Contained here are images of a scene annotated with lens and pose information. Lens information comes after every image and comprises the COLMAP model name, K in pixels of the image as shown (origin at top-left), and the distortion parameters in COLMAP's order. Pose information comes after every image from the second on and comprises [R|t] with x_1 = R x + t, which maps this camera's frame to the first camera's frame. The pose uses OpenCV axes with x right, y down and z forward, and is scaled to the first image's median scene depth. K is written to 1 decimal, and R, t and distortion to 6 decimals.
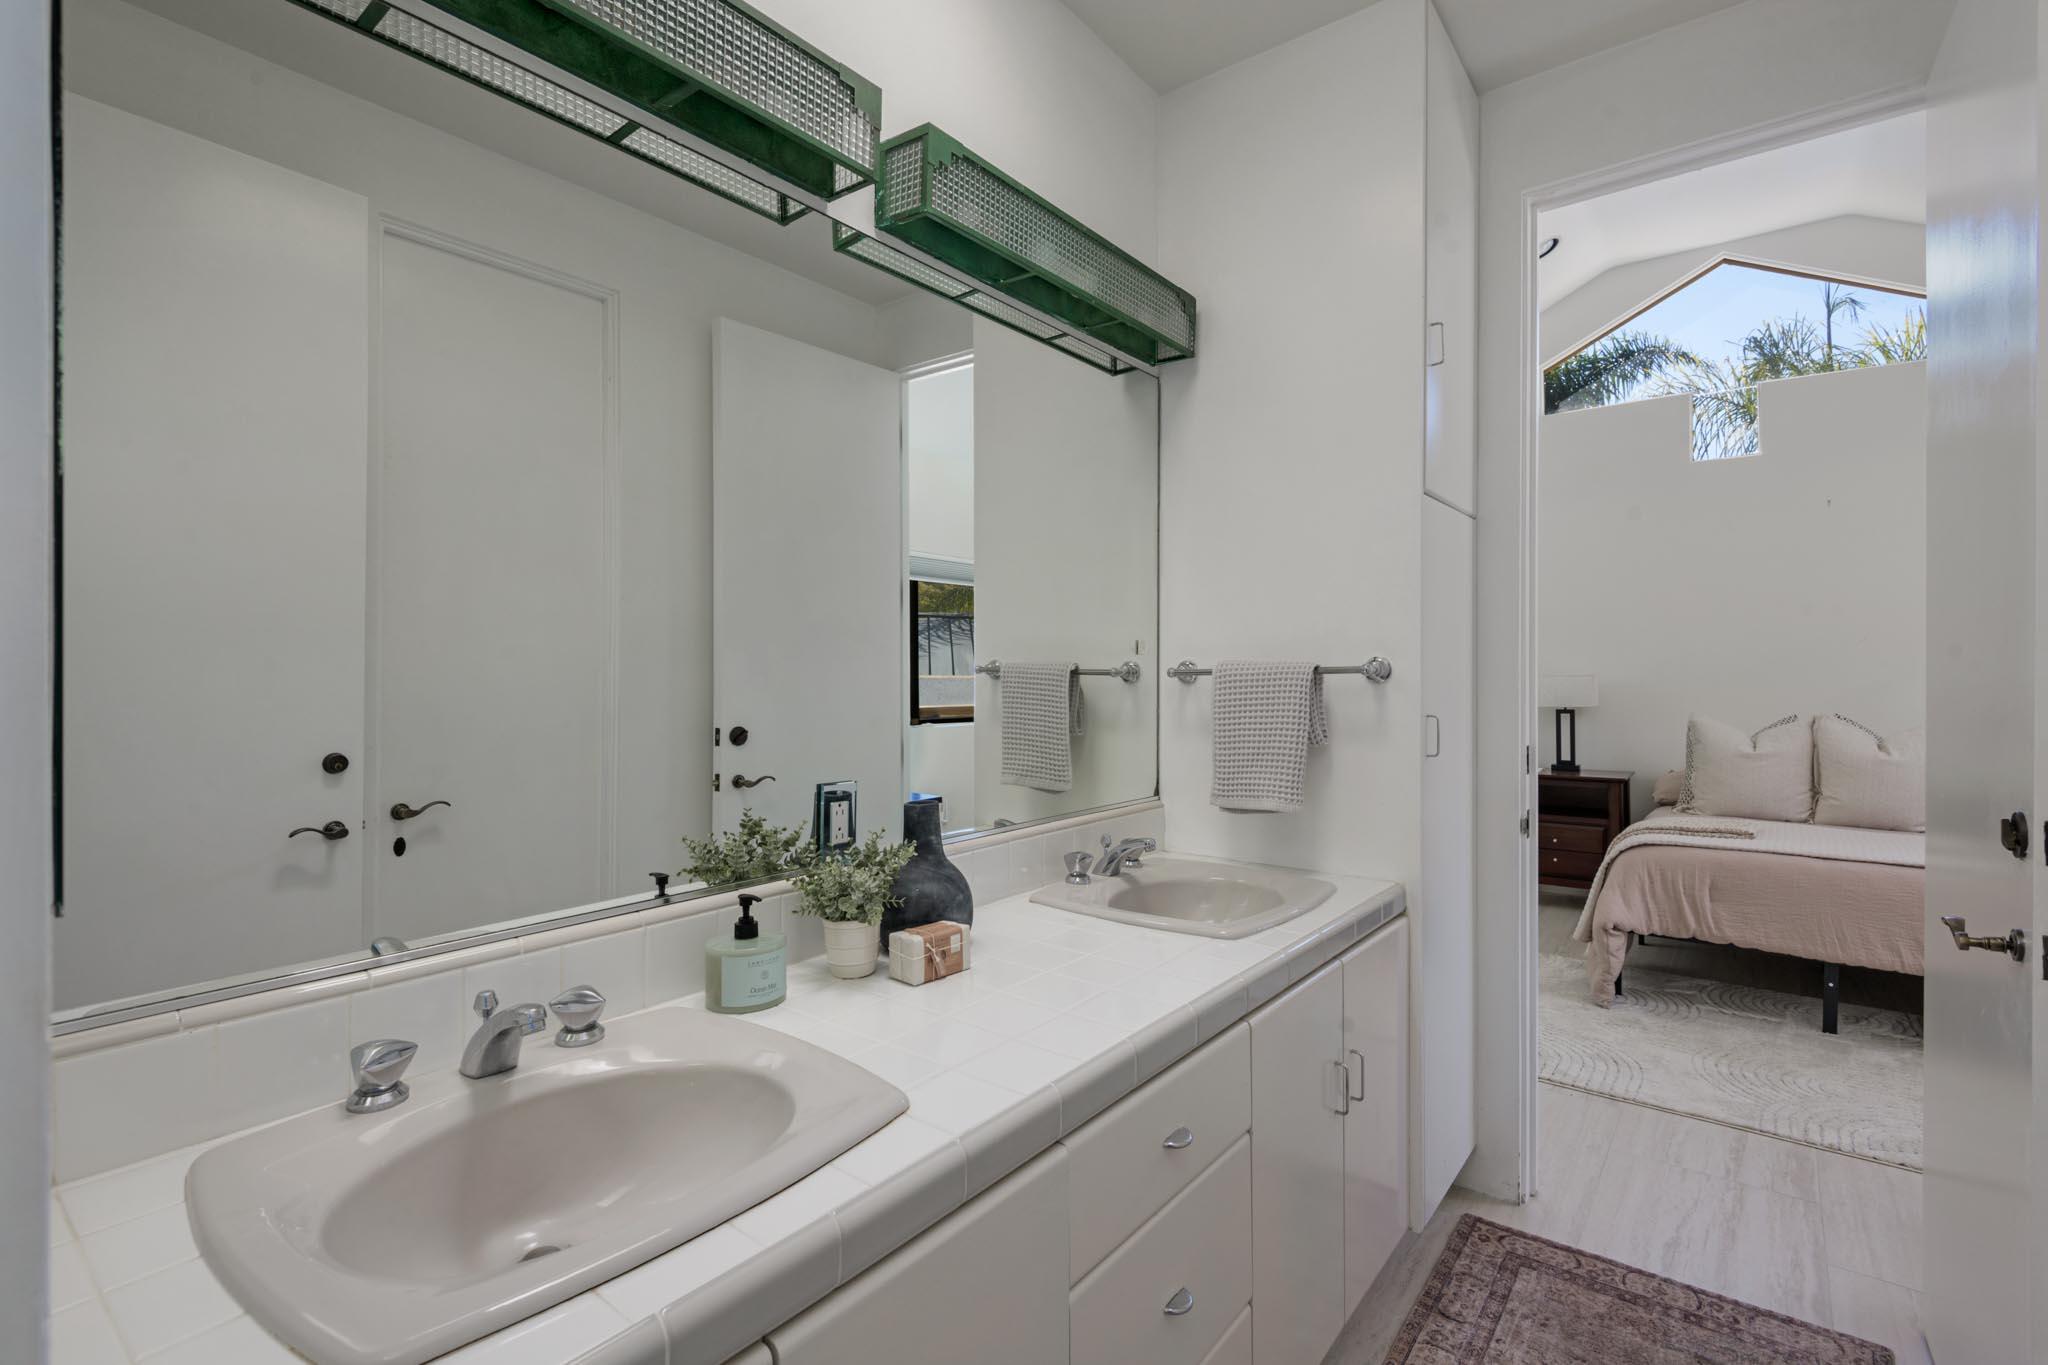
lens RADIAL K [[943.6, 0, 1033.3], [0, 943.6, 671.5], [0, 0, 1]] dist [0.025848, 0.000006]
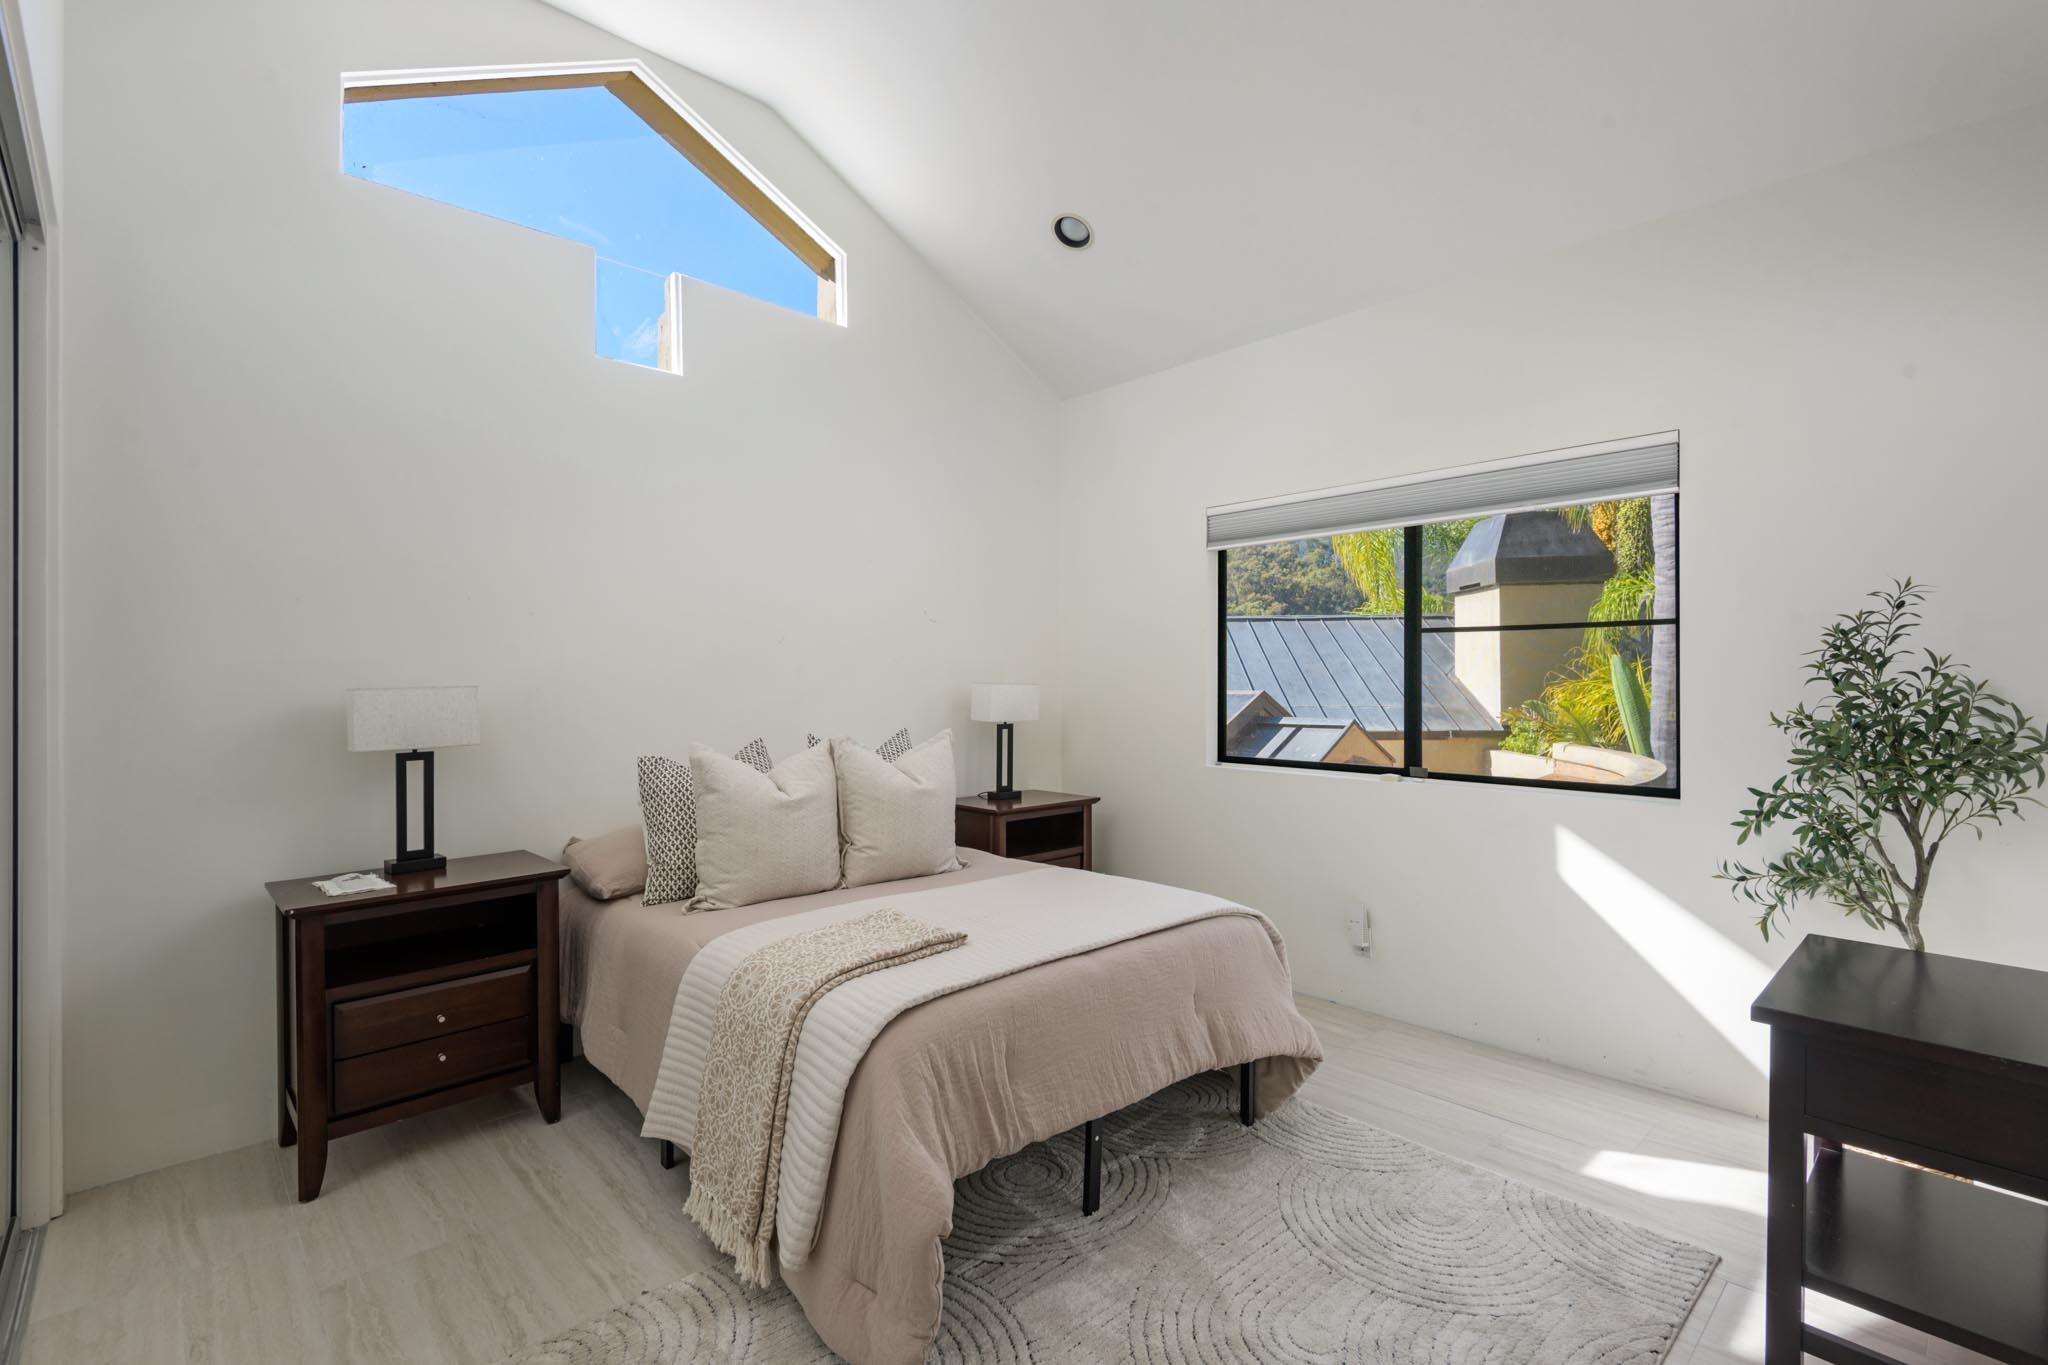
lens RADIAL K [[943.6, 0, 1033.3], [0, 943.6, 671.5], [0, 0, 1]] dist [0.025848, 0.000006]
pose [[0.163192, 0.002646, 0.986591, 0.144869], [0.004680, 0.999983, -0.003456, -0.001698], [-0.986583, 0.005181, 0.163177, 0.851757]]
